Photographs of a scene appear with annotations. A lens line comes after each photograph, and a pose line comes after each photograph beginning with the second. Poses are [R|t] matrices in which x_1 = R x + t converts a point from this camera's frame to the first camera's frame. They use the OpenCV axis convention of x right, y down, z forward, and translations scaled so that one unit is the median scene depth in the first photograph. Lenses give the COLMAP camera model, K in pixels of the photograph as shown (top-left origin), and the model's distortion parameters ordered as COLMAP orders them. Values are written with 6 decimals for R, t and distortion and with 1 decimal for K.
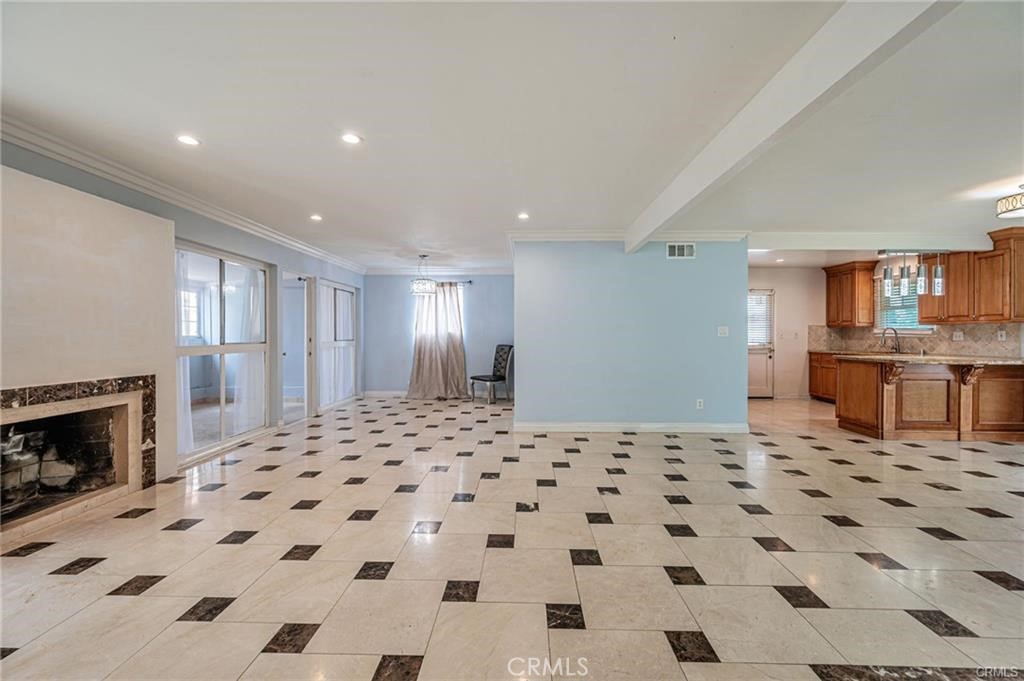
lens RADIAL K [[404.3, 0, 516.6], [0, 404.3, 337.1], [0, 0, 1]] dist [0.000401, -0.000110]
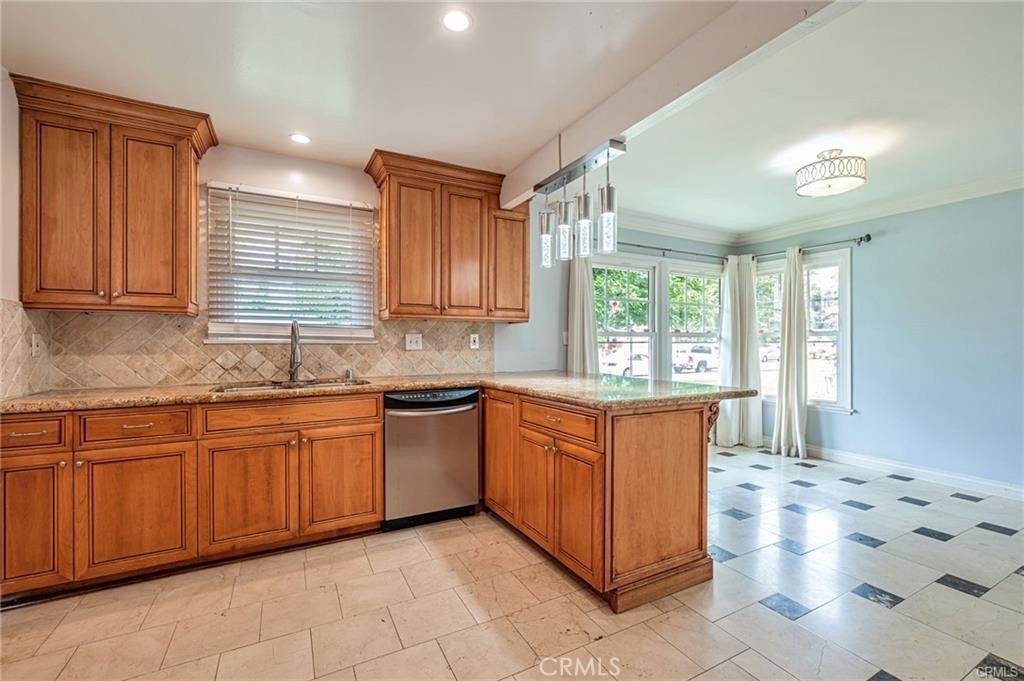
lens RADIAL K [[430.5, 0, 531.9], [0, 430.5, 341.0], [0, 0, 1]] dist [-0.000180, -0.000227]
pose [[-0.500300, 0.003107, 0.865846, 0.564398], [0.004283, 0.999990, -0.001113, -0.002722], [-0.865841, 0.003152, -0.500309, 1.323671]]
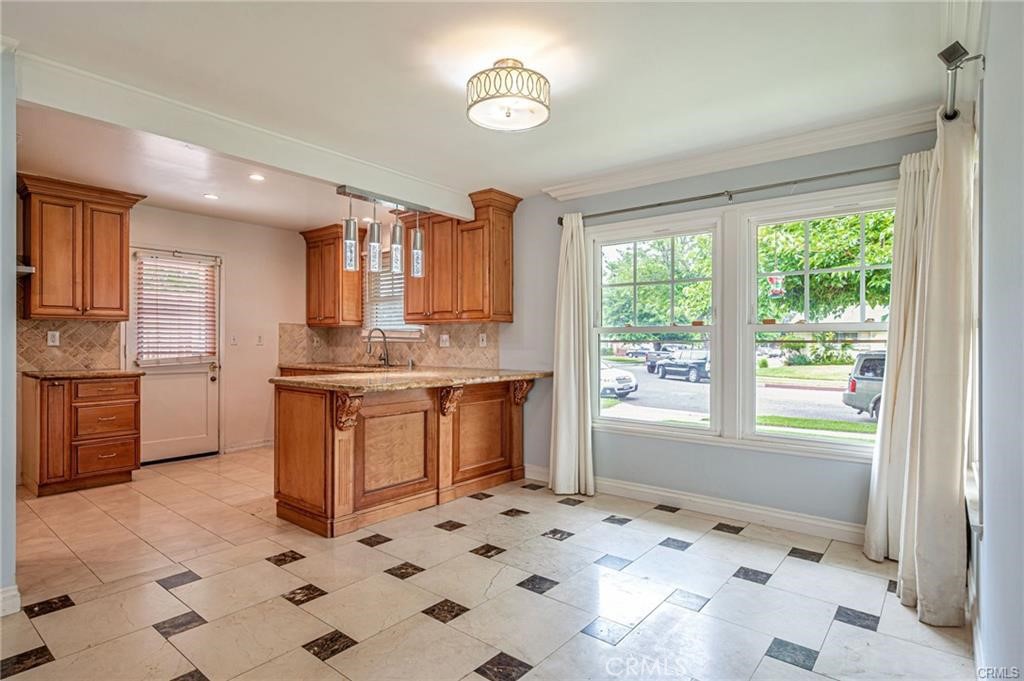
lens RADIAL K [[531.9, 0, 512.0], [0, 531.9, 340.5], [0, 0, 1]] dist [0.000872, 0.000148]
pose [[0.611726, 0.002925, 0.791064, 0.476380], [0.001781, 0.999986, -0.005075, 0.002417], [-0.791068, 0.004513, 0.611712, 0.373668]]
